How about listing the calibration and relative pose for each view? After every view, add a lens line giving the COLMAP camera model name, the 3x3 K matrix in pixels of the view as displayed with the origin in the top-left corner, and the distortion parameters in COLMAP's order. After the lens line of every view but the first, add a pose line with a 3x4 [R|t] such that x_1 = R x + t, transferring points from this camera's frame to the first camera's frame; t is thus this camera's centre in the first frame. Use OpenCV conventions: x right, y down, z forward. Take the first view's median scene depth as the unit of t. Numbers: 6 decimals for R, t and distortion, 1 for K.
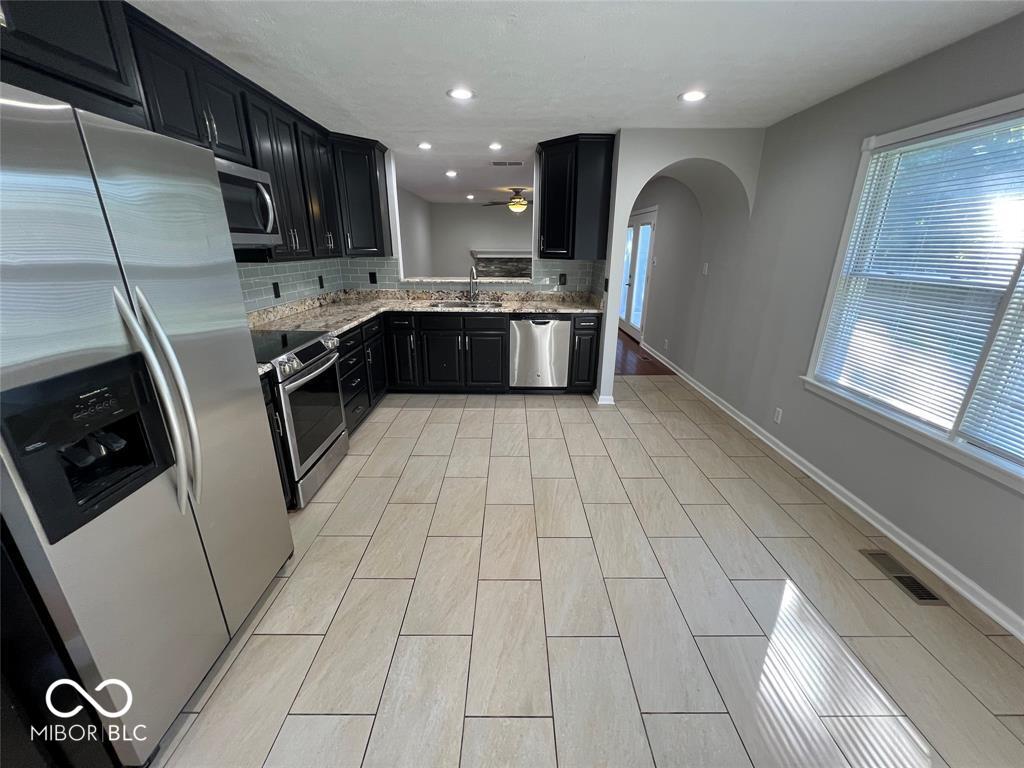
lens RADIAL K [[408.3, 0, 510.1], [0, 408.3, 384.9], [0, 0, 1]] dist [0.000325, -0.000319]
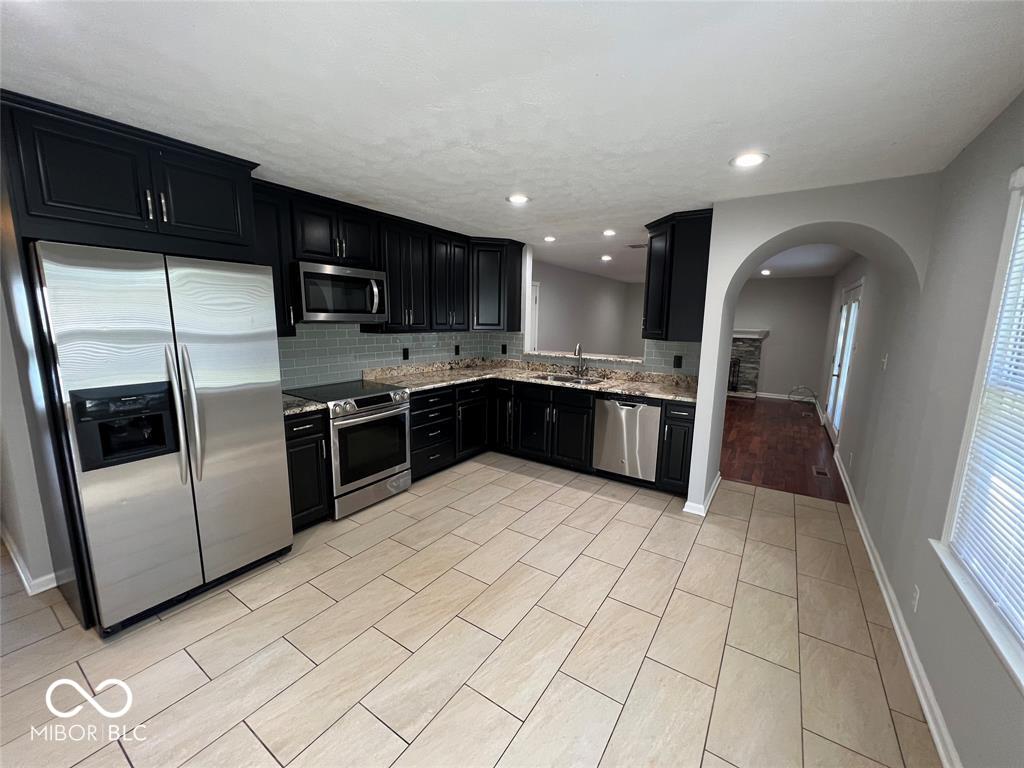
lens RADIAL K [[408.3, 0, 511.0], [0, 408.3, 384.9], [0, 0, 1]] dist [0.000325, -0.000319]
pose [[0.832362, 0.099245, -0.545274, 0.358286], [-0.192175, 0.974482, -0.115990, -0.039341], [0.519848, 0.201334, 0.830194, 0.086779]]
